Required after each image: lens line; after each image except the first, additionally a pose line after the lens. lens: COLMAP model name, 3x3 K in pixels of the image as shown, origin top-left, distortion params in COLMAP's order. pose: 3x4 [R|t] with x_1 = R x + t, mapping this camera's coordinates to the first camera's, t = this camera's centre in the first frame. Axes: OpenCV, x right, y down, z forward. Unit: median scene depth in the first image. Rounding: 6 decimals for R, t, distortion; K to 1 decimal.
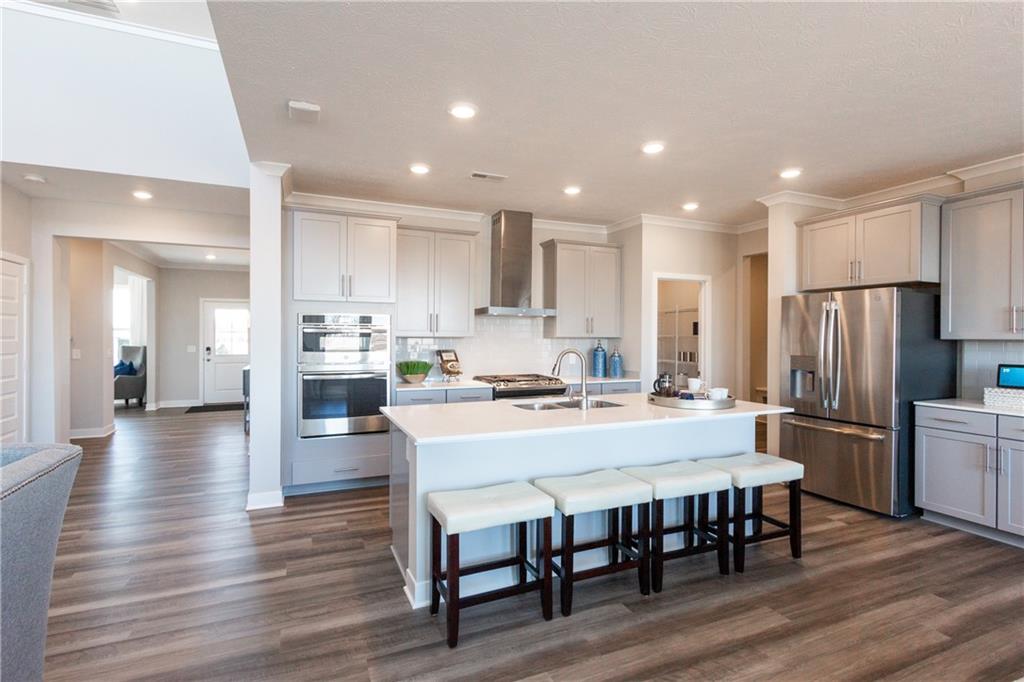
lens RADIAL K [[472.7, 0, 495.0], [0, 472.7, 338.7], [0, 0, 1]] dist [0.004058, -0.000368]
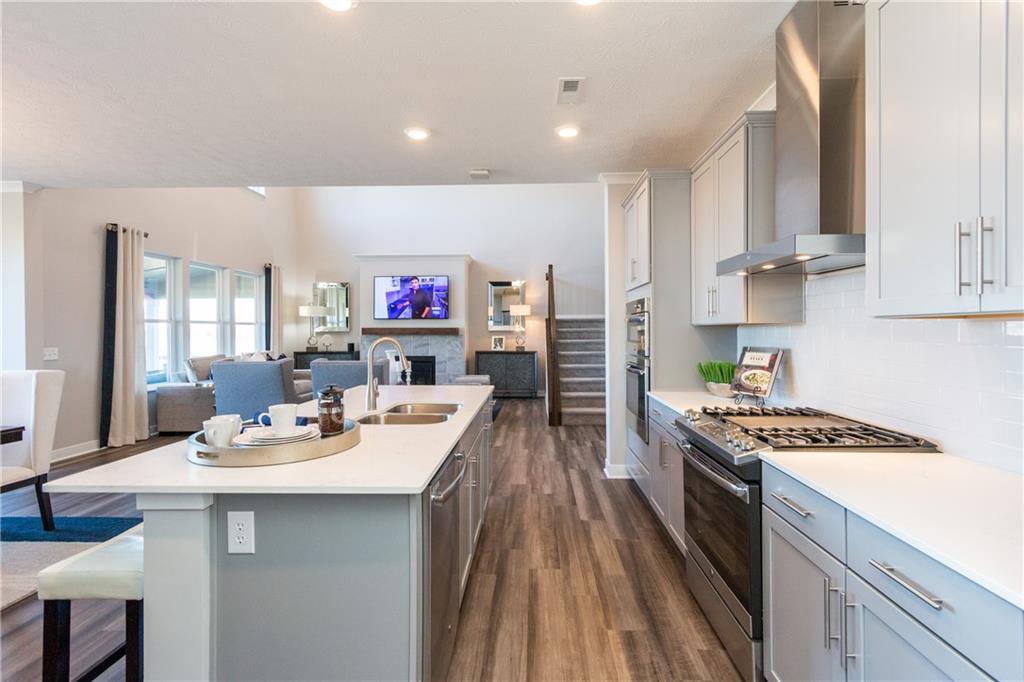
lens RADIAL K [[472.7, 0, 512.9], [0, 472.7, 335.6], [0, 0, 1]] dist [0.004058, -0.000368]
pose [[-0.422920, 0.005176, -0.906152, 0.664854], [-0.004421, 0.999960, 0.007775, 0.008518], [0.906156, 0.007294, -0.422880, 1.277224]]
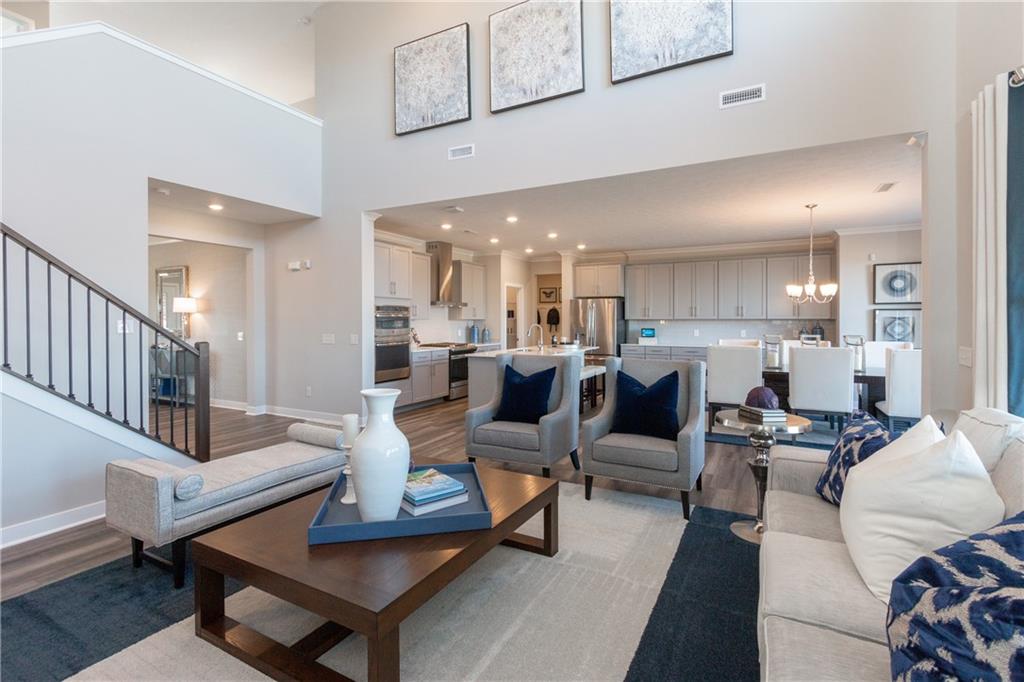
lens RADIAL K [[472.7, 0, 509.2], [0, 472.7, 319.4], [0, 0, 1]] dist [0.004058, -0.000368]
pose [[0.768227, -0.004281, 0.640164, -1.139530], [0.007995, 0.999964, -0.002907, 0.003583], [-0.640128, 0.007351, 0.768233, -0.539332]]
